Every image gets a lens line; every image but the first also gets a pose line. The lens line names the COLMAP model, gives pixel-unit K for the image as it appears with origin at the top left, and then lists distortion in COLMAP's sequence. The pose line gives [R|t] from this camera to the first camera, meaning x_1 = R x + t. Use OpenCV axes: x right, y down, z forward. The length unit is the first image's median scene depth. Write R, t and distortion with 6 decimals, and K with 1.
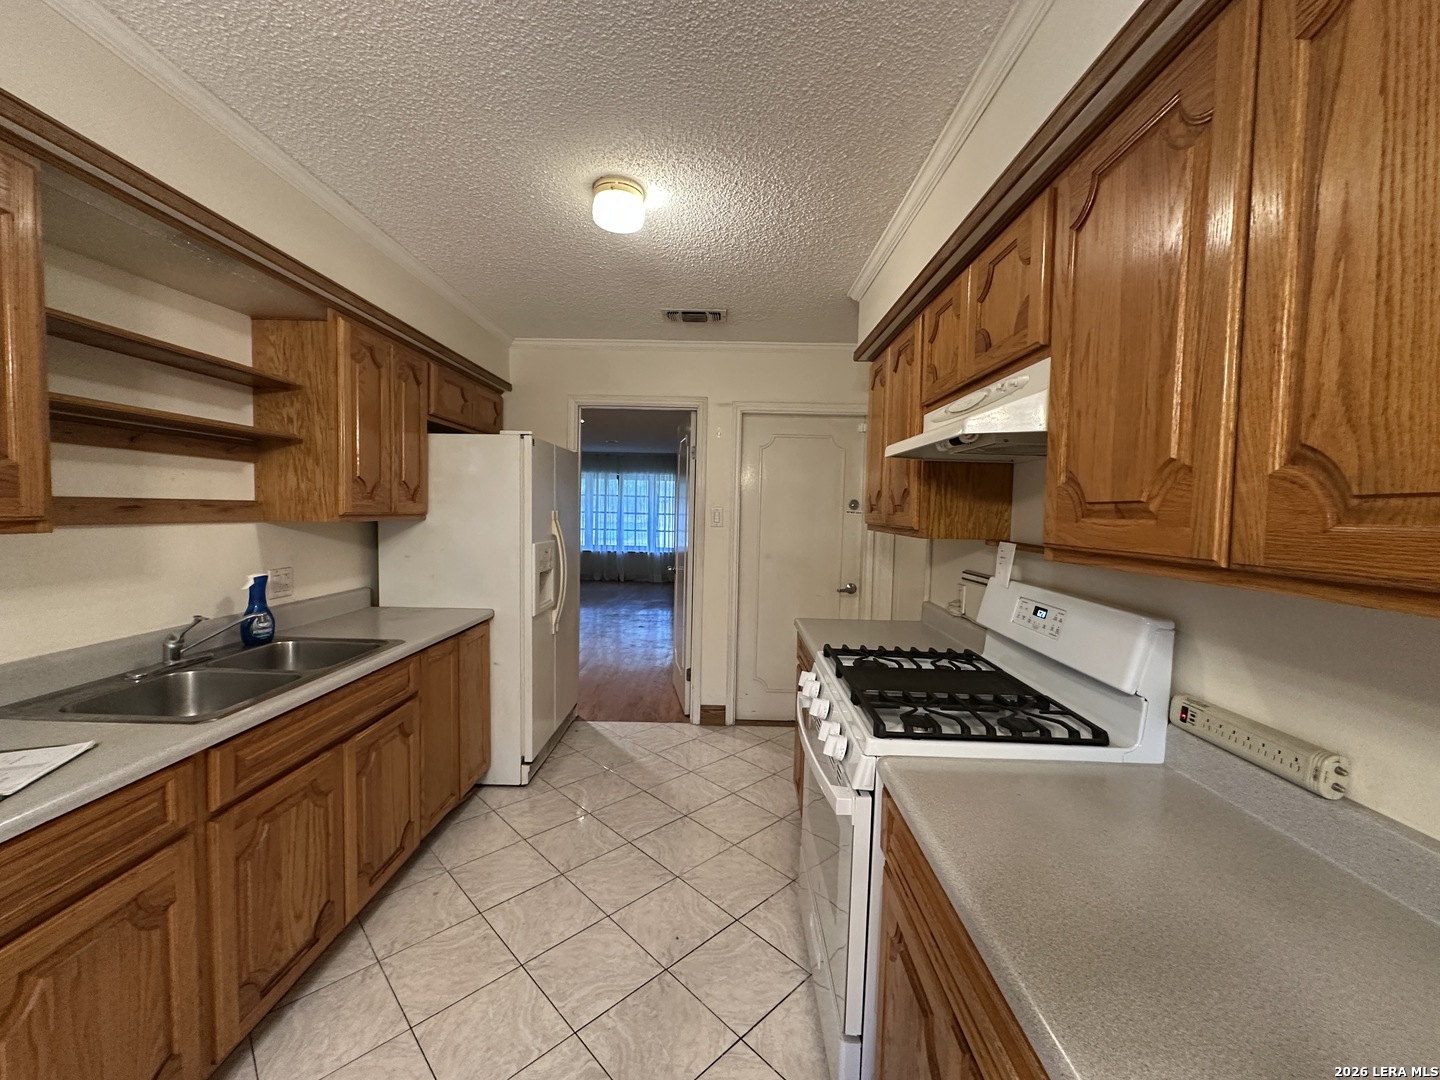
lens RADIAL K [[576.1, 0, 718.3], [0, 576.1, 539.5], [0, 0, 1]] dist [-0.006542, -0.000007]
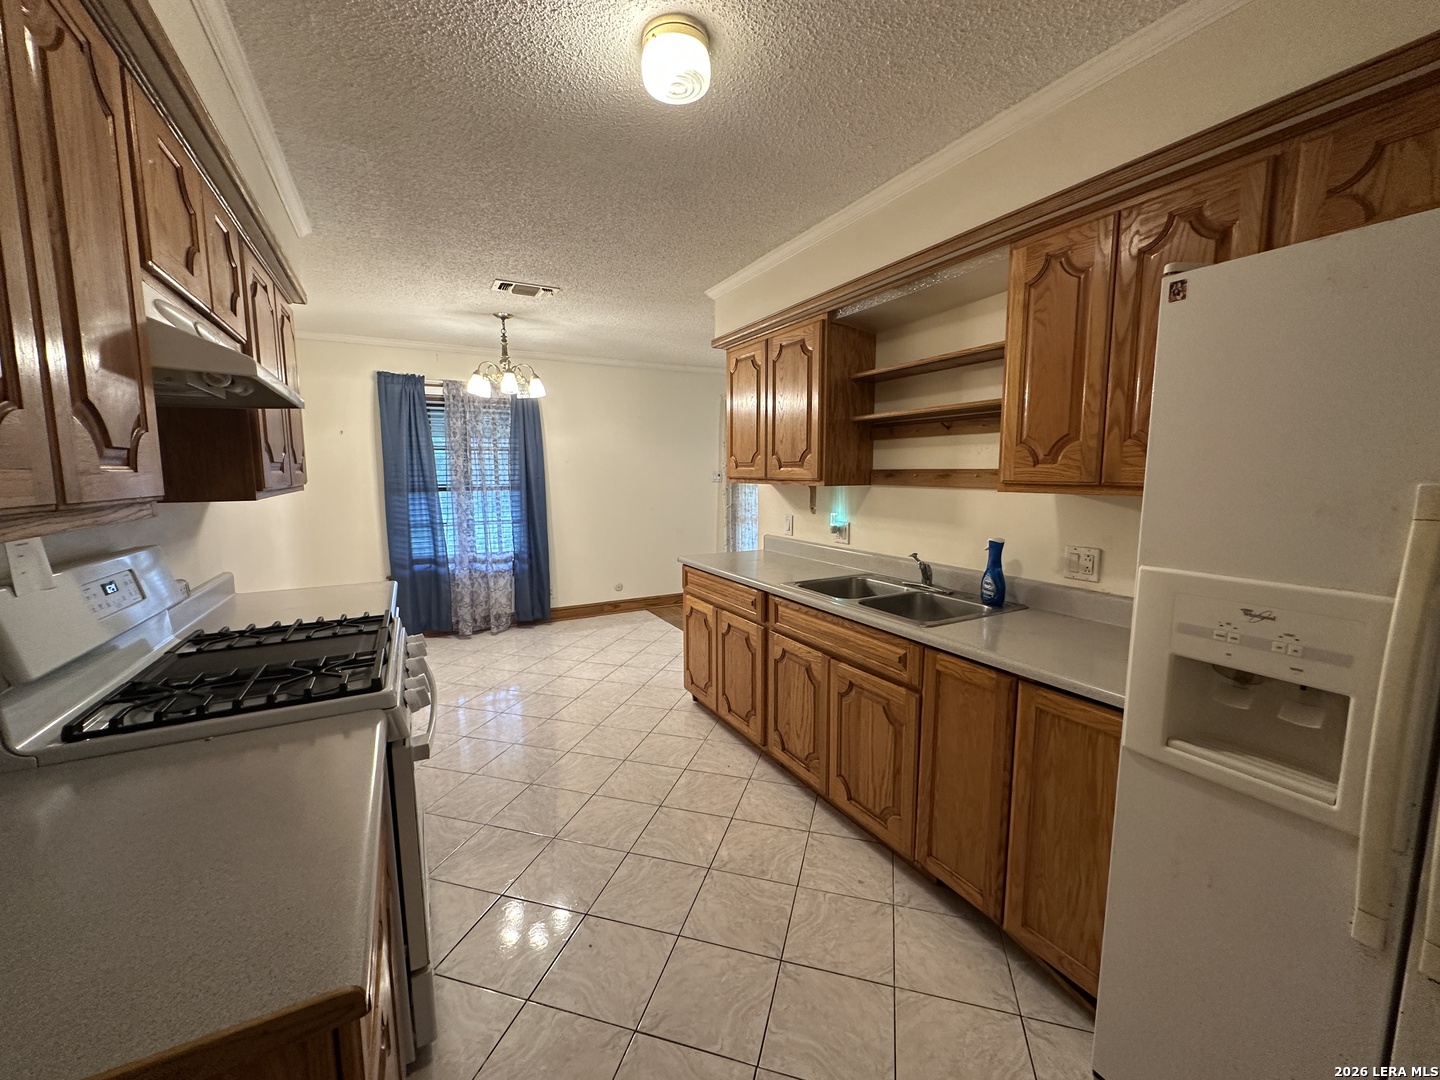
lens RADIAL K [[576.1, 0, 718.7], [0, 576.1, 537.7], [0, 0, 1]] dist [-0.006542, -0.000007]
pose [[-0.876119, 0.036842, -0.480685, 0.060800], [-0.038387, 0.988579, 0.145735, -0.030380], [0.480565, 0.146133, -0.864698, 0.673514]]
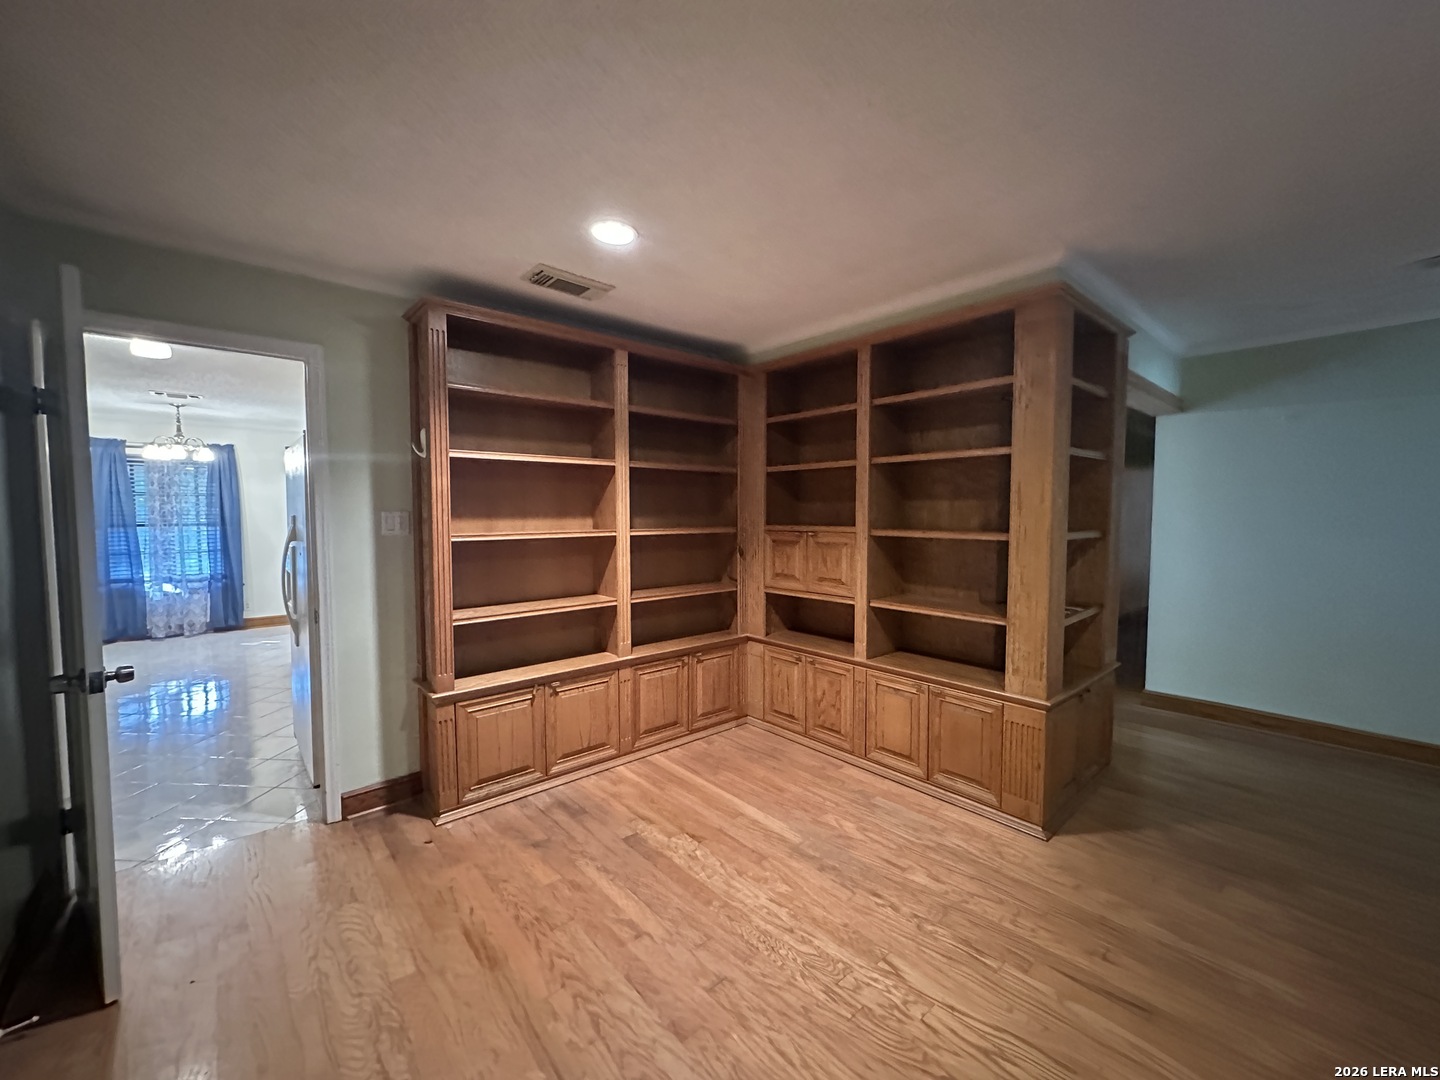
lens RADIAL K [[576.1, 0, 723.4], [0, 576.1, 536.1], [0, 0, 1]] dist [-0.006542, -0.000007]
pose [[-0.750605, 0.008214, -0.660700, -0.046508], [-0.045078, 0.996956, 0.063606, -0.050769], [0.659212, 0.077526, -0.747950, 1.075202]]
